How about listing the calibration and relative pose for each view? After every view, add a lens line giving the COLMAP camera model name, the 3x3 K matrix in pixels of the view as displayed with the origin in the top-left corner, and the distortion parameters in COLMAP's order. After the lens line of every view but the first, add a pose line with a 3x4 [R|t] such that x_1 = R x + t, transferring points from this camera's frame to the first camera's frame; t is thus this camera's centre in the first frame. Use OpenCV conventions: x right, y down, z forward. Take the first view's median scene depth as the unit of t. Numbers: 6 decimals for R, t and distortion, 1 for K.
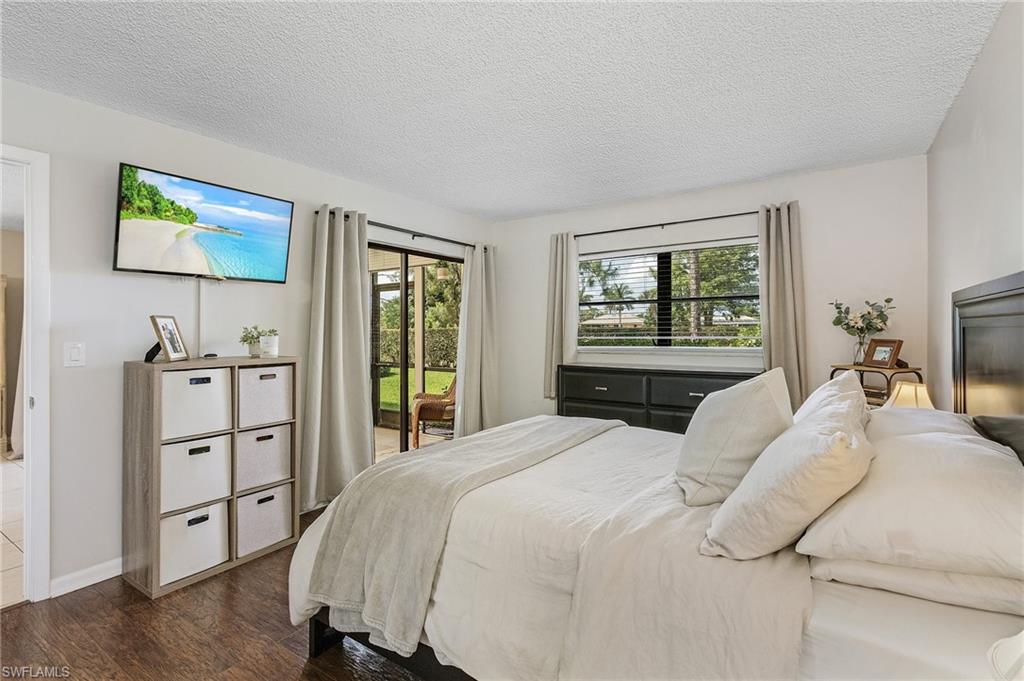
lens RADIAL K [[489.0, 0, 512.2], [0, 489.0, 334.7], [0, 0, 1]] dist [0.003959, -0.001476]
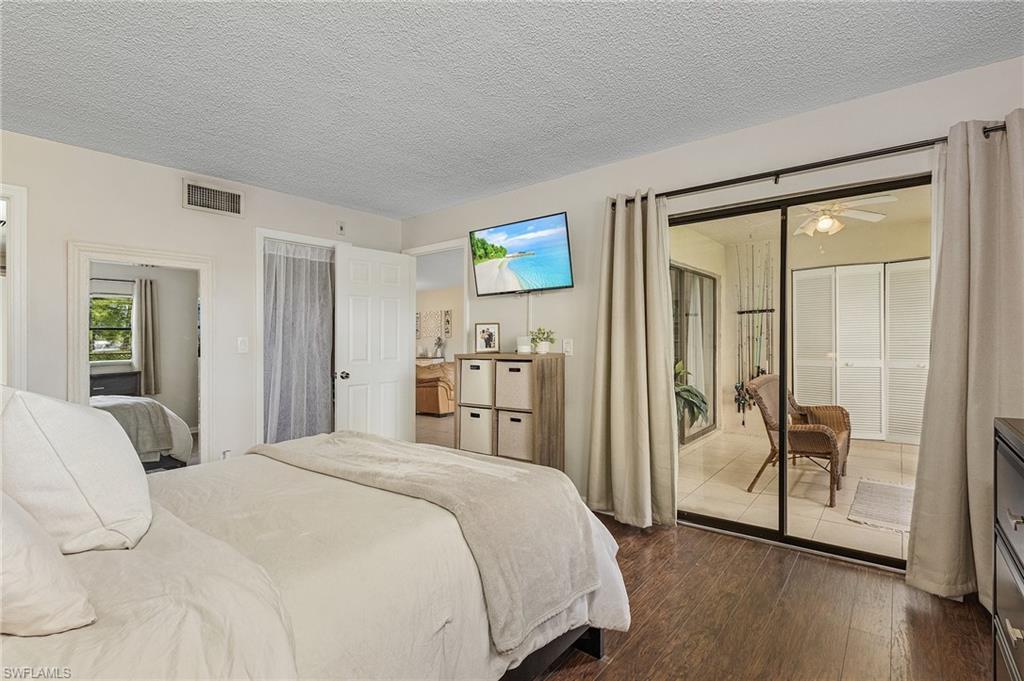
lens RADIAL K [[489.0, 0, 511.1], [0, 489.0, 339.1], [0, 0, 1]] dist [0.003959, -0.001476]
pose [[-0.071448, -0.005154, -0.997431, 0.683670], [0.002702, 0.999982, -0.005361, 0.016079], [0.997441, -0.003078, -0.071433, 1.039778]]
